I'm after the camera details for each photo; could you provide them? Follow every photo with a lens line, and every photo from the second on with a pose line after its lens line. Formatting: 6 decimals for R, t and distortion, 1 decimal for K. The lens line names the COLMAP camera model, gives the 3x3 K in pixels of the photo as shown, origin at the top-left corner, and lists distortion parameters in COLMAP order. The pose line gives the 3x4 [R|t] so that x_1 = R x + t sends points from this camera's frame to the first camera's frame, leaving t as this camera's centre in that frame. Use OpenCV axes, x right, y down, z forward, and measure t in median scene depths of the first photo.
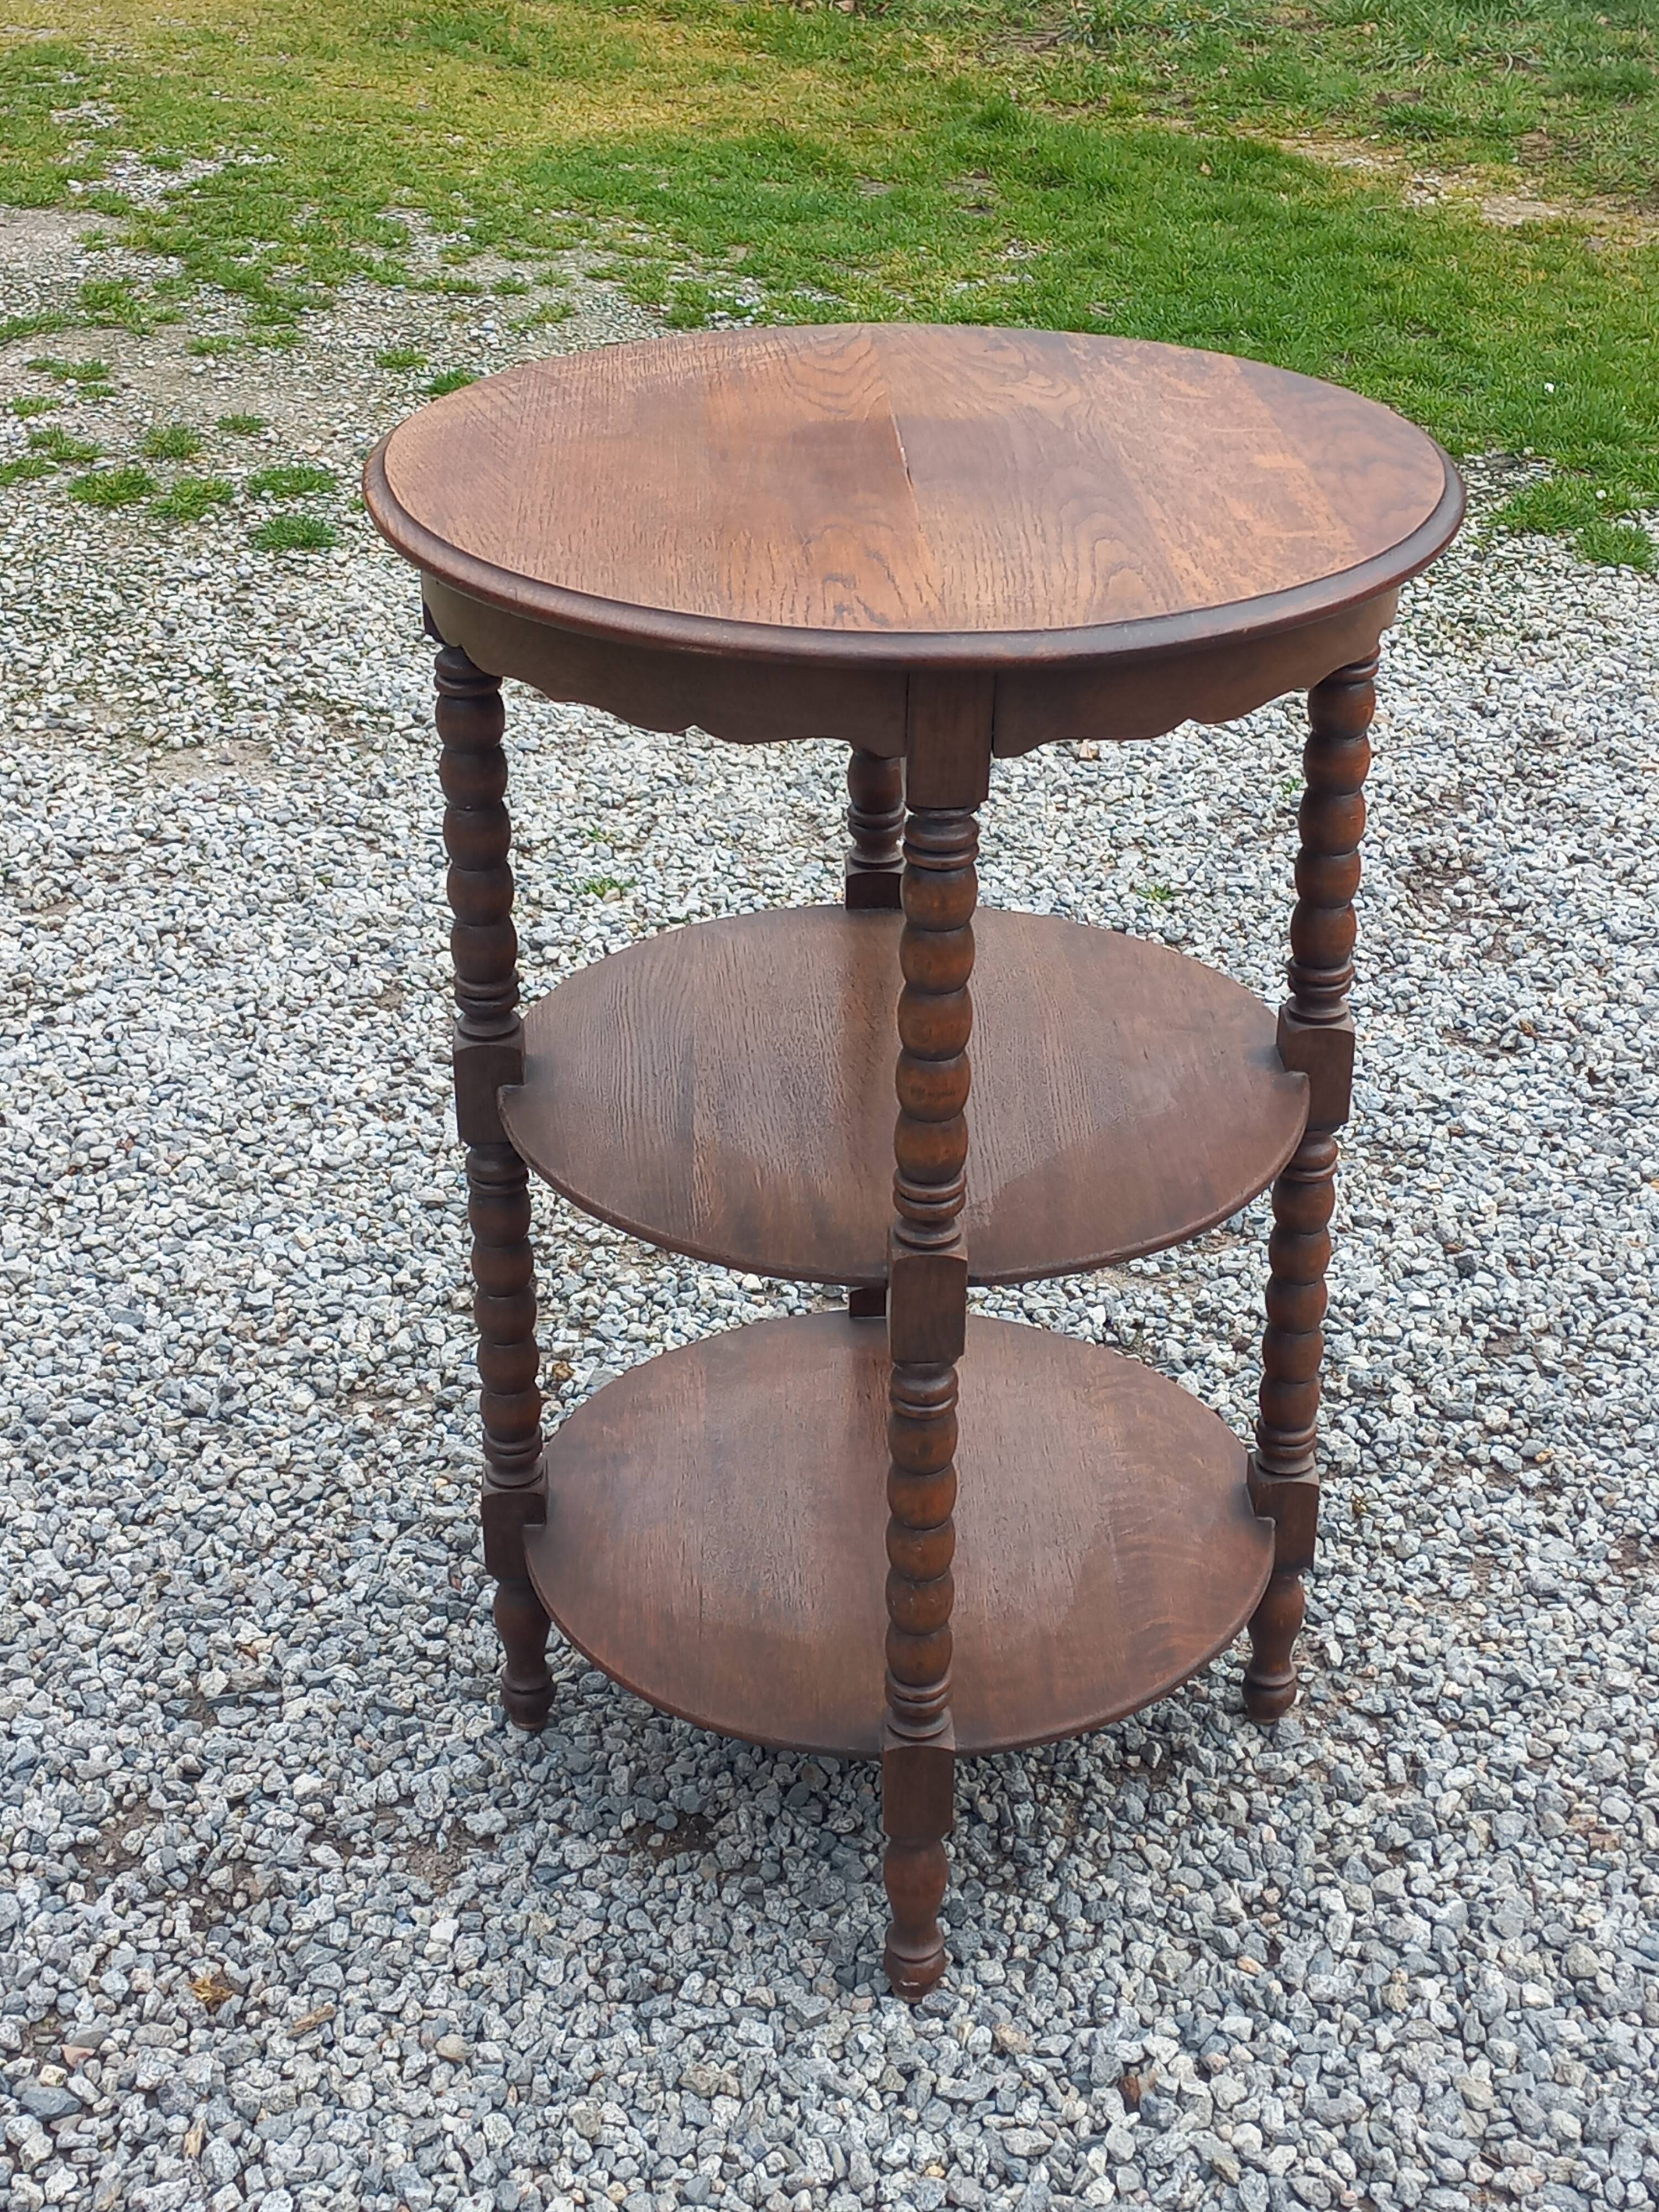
lens RADIAL K [[2954.2, 0, 974.5], [0, 2954.2, 1105.7], [0, 0, 1]] dist [0.073673, -0.014434]
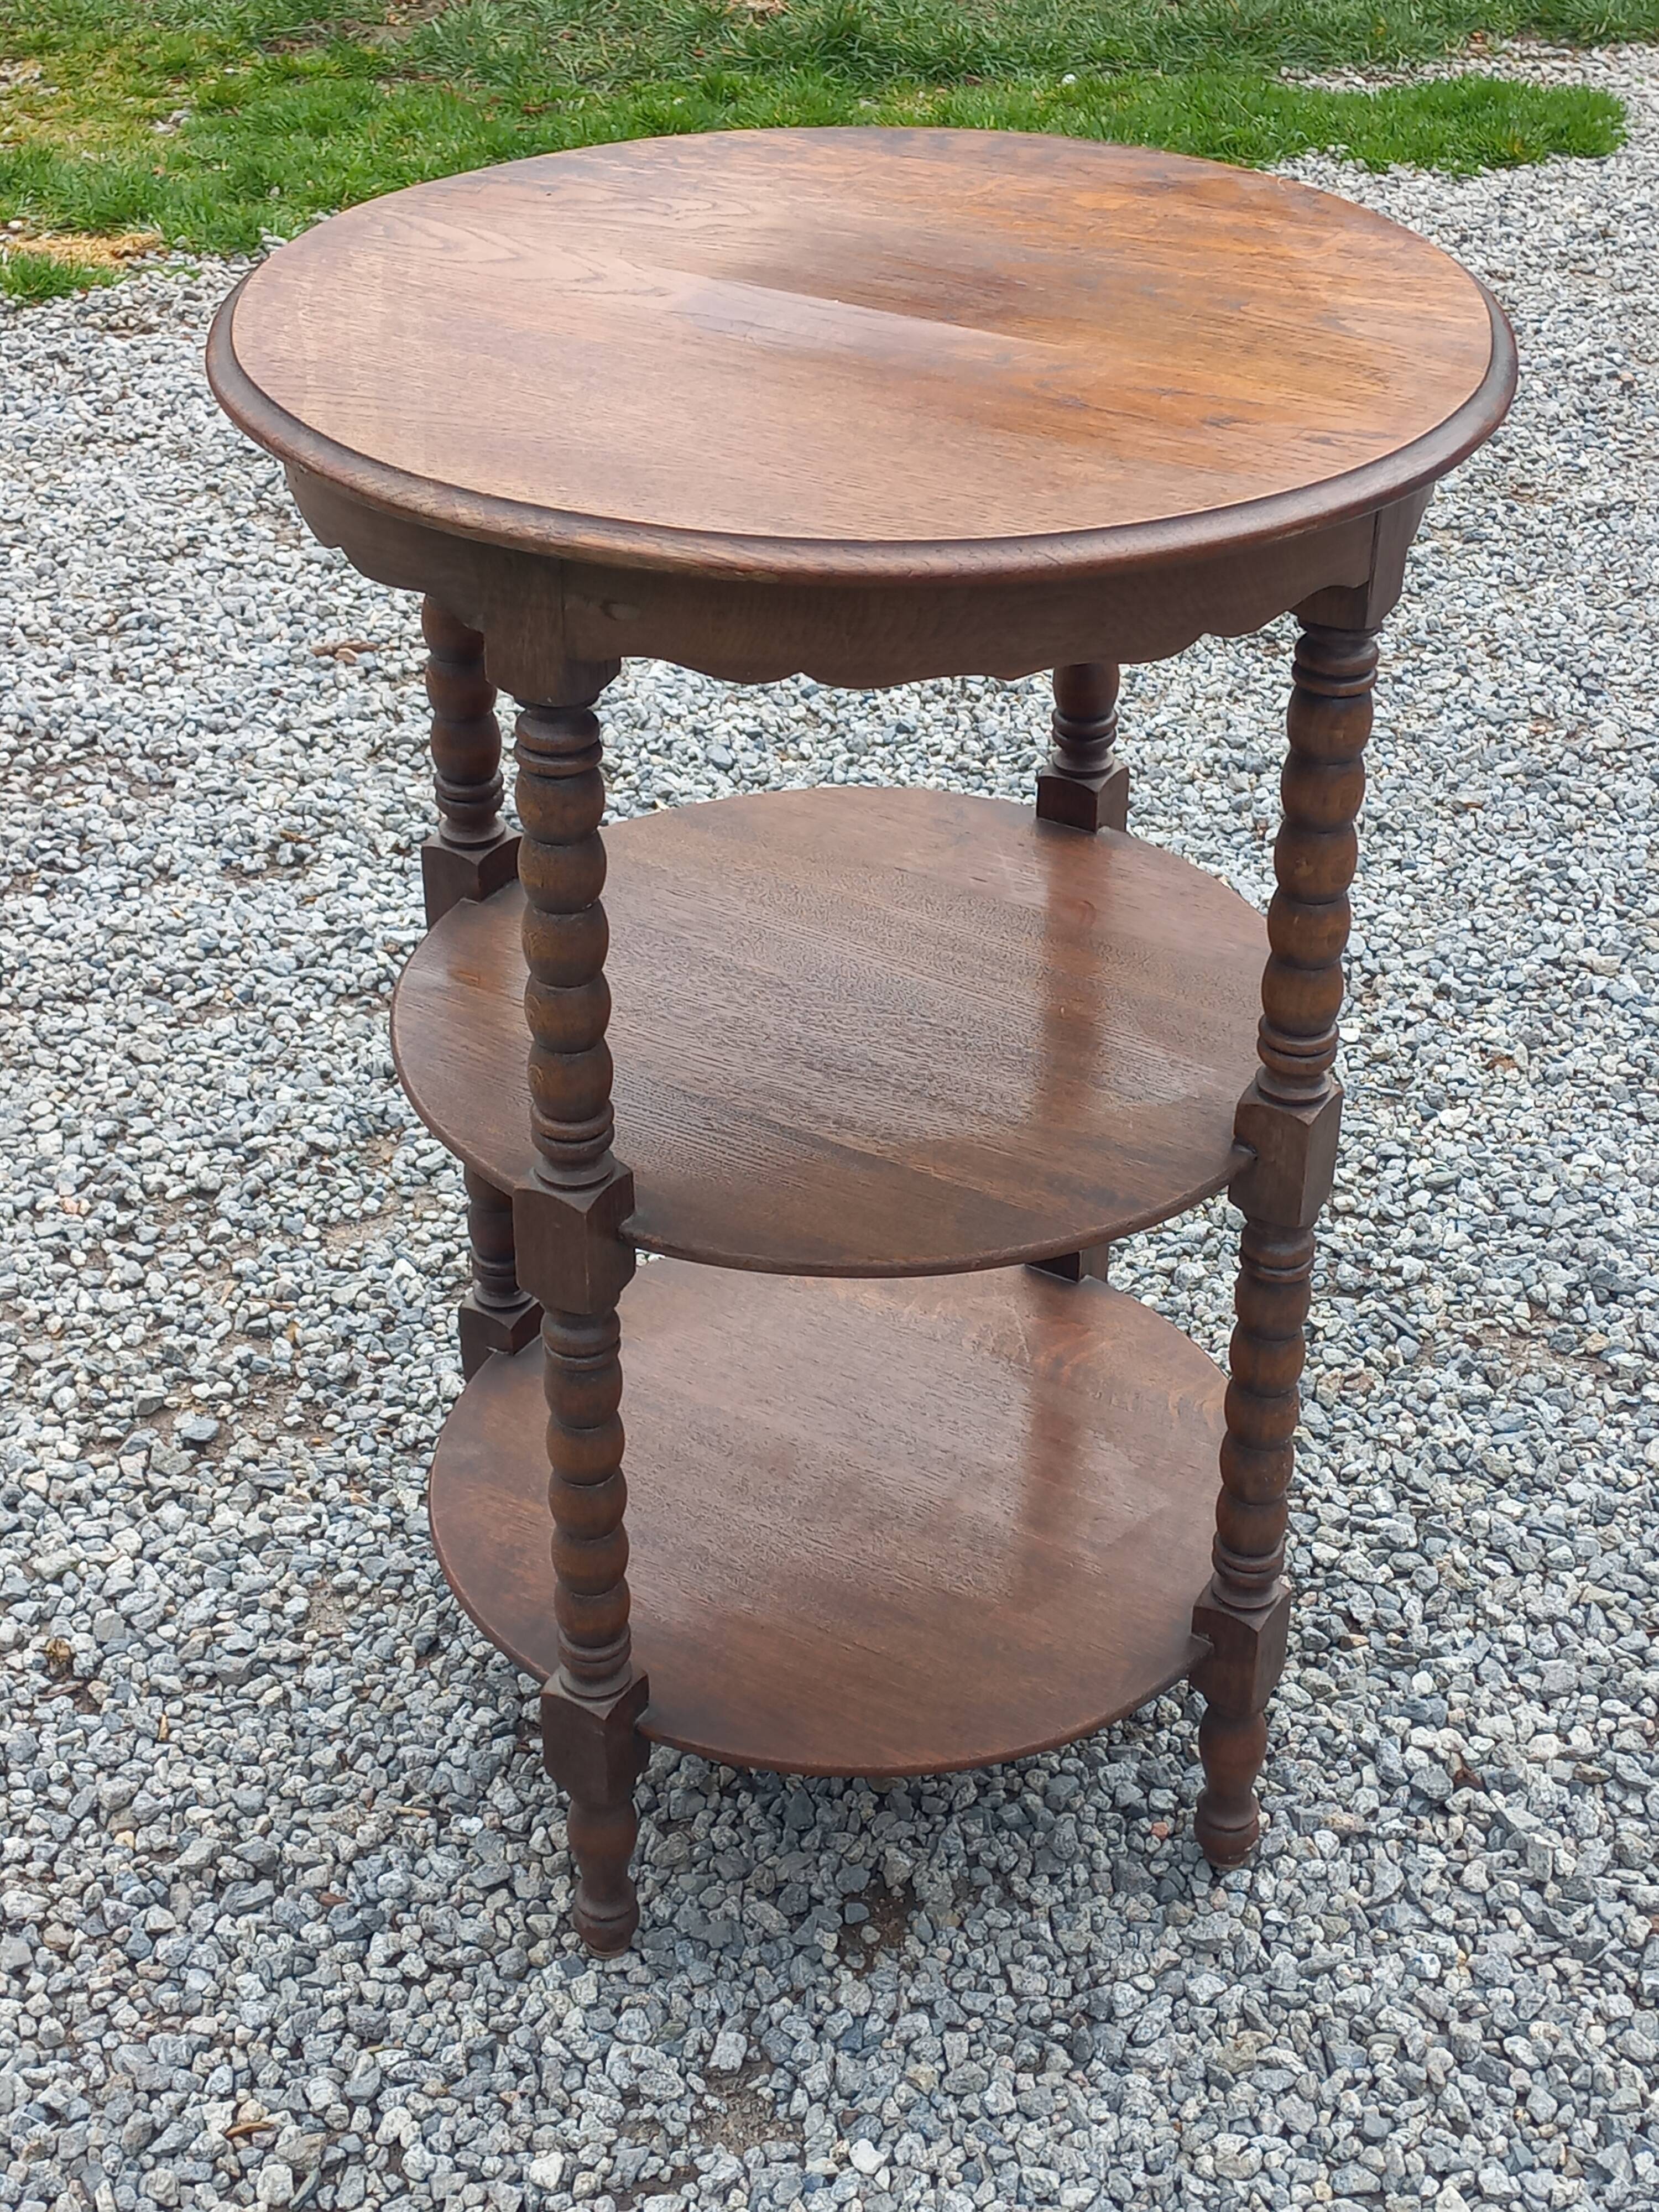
lens RADIAL K [[3011.6, 0, 826.5], [0, 3011.6, 1106.7], [0, 0, 1]] dist [0.097925, -0.091555]
pose [[0.599097, -0.446431, 0.664667, -0.609155], [0.386763, 0.888214, 0.247971, -0.193464], [-0.701069, 0.108510, 0.704789, 0.376636]]
